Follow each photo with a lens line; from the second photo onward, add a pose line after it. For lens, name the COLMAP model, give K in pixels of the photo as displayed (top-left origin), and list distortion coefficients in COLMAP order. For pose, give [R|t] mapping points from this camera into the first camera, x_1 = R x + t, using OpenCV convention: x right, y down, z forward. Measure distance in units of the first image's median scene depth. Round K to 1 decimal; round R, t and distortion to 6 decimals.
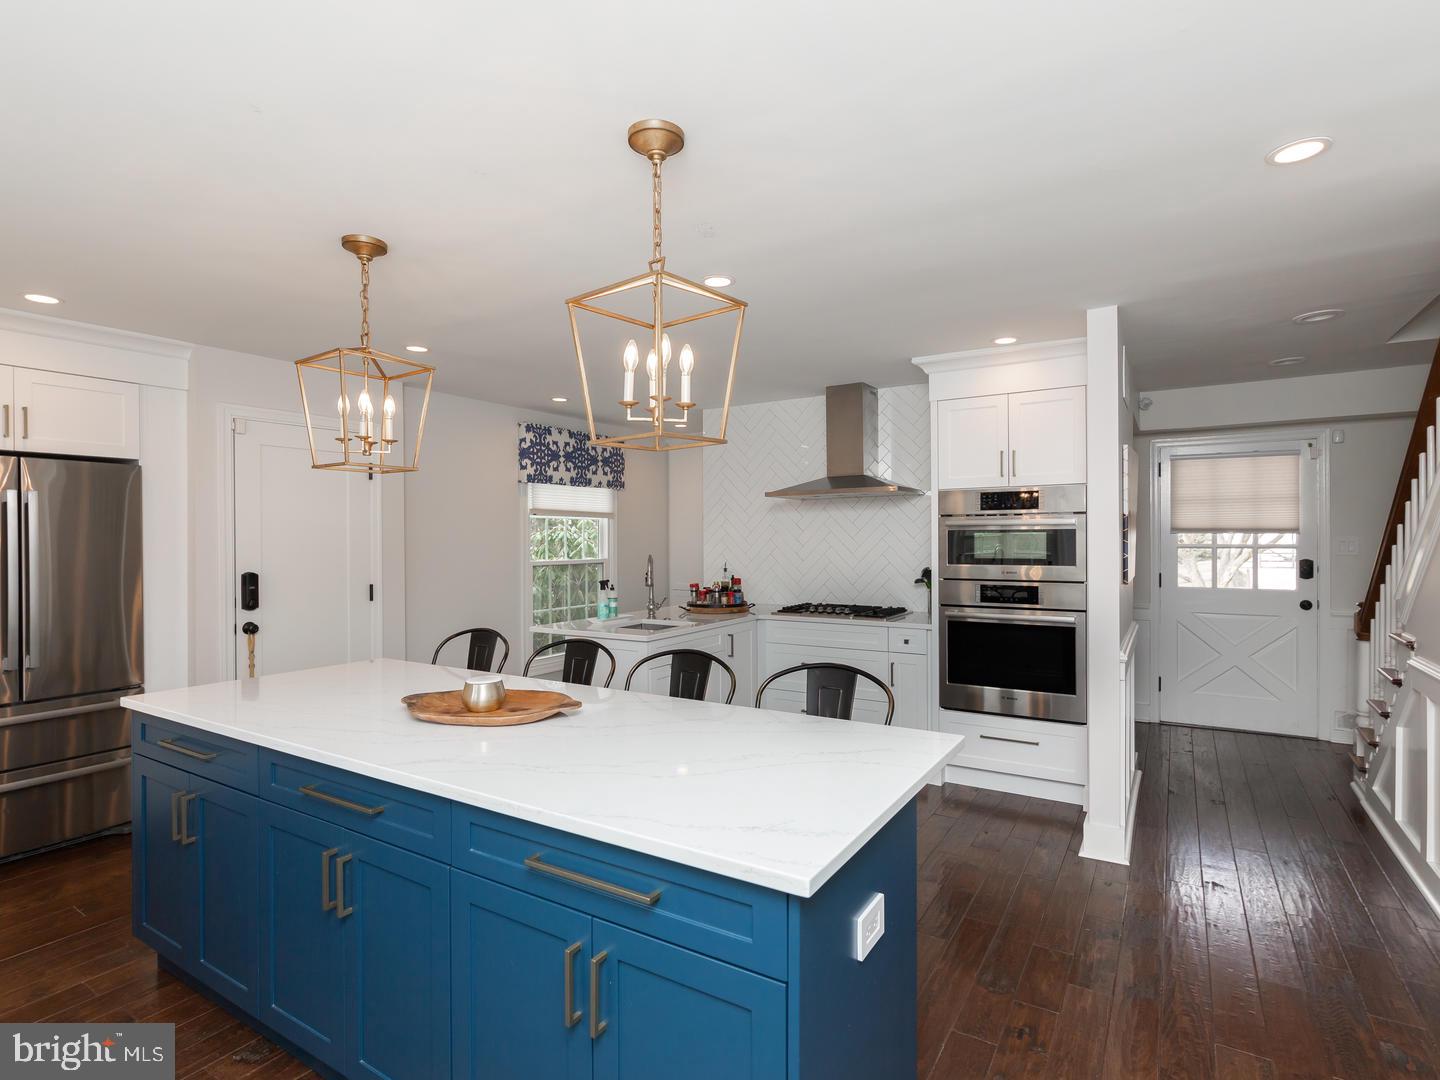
lens RADIAL K [[718.7, 0, 710.7], [0, 718.7, 541.8], [0, 0, 1]] dist [0.000533, -0.001039]
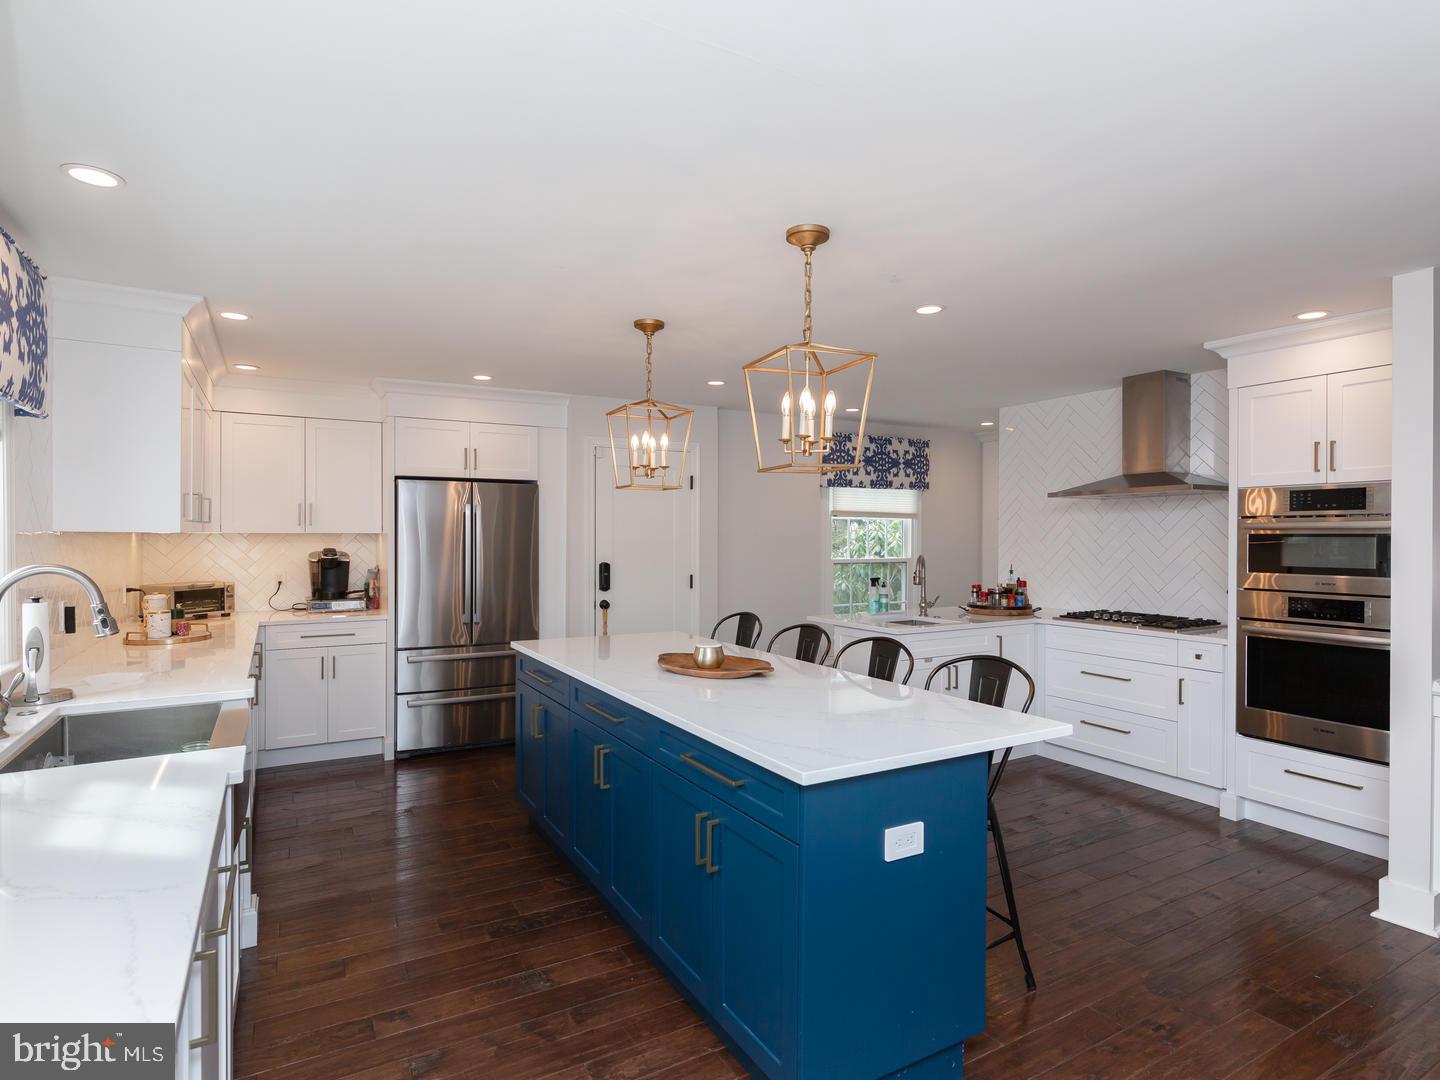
lens RADIAL K [[757.1, 0, 720.9], [0, 757.1, 543.6], [0, 0, 1]] dist [0.002559, -0.000029]
pose [[0.883599, 0.012333, -0.468083, 0.190445], [-0.009647, 0.999920, 0.008135, -0.005356], [0.468146, -0.002672, 0.883647, -0.125721]]
